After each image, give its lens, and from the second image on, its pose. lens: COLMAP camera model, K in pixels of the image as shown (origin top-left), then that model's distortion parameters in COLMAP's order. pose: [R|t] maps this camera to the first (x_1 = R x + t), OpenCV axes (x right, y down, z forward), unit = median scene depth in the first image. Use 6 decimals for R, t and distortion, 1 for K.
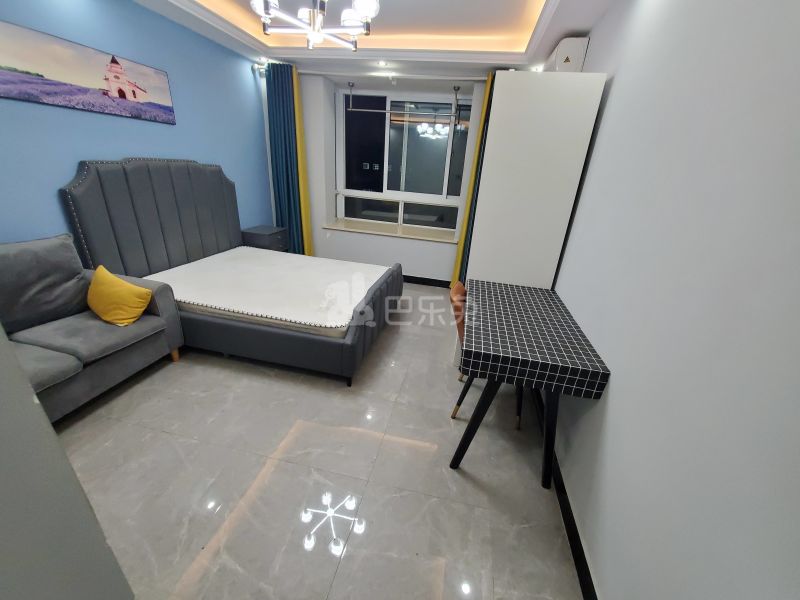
lens RADIAL K [[316.0, 0, 406.8], [0, 316.0, 301.7], [0, 0, 1]] dist [-0.002668, -0.000867]
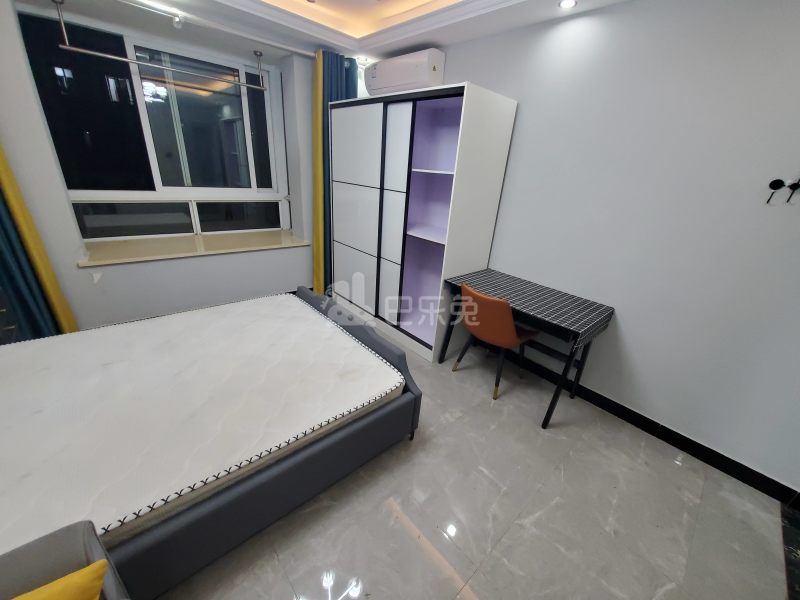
lens RADIAL K [[316.0, 0, 404.5], [0, 316.0, 301.1], [0, 0, 1]] dist [-0.002668, -0.000867]
pose [[0.592989, -0.342430, 0.728770, -0.633917], [0.277661, 0.936514, 0.214115, -0.250128], [-0.755823, 0.075383, 0.650422, 0.393300]]
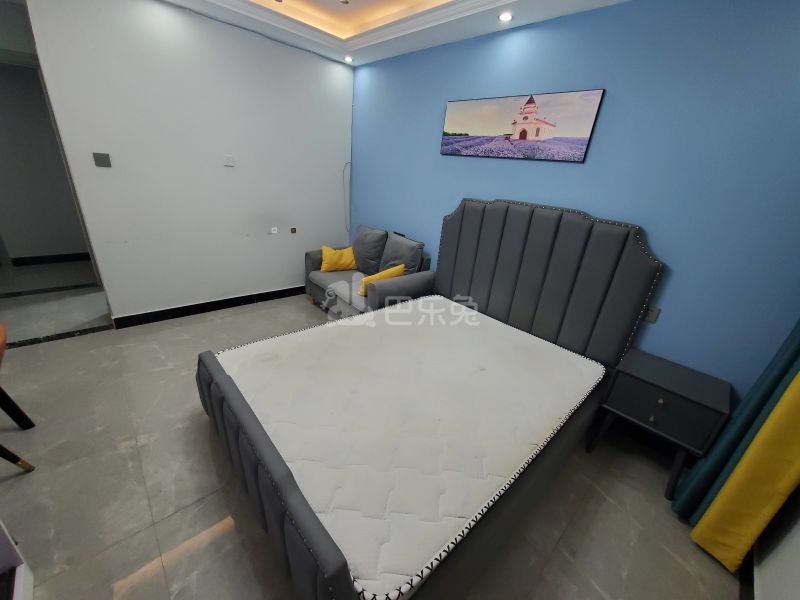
lens RADIAL K [[316.0, 0, 407.9], [0, 316.0, 305.0], [0, 0, 1]] dist [-0.002668, -0.000867]
pose [[-0.563244, 0.200527, -0.801589, 0.133469], [-0.445877, 0.742985, 0.499166, -0.574973], [0.695665, 0.638563, -0.329071, 1.333492]]
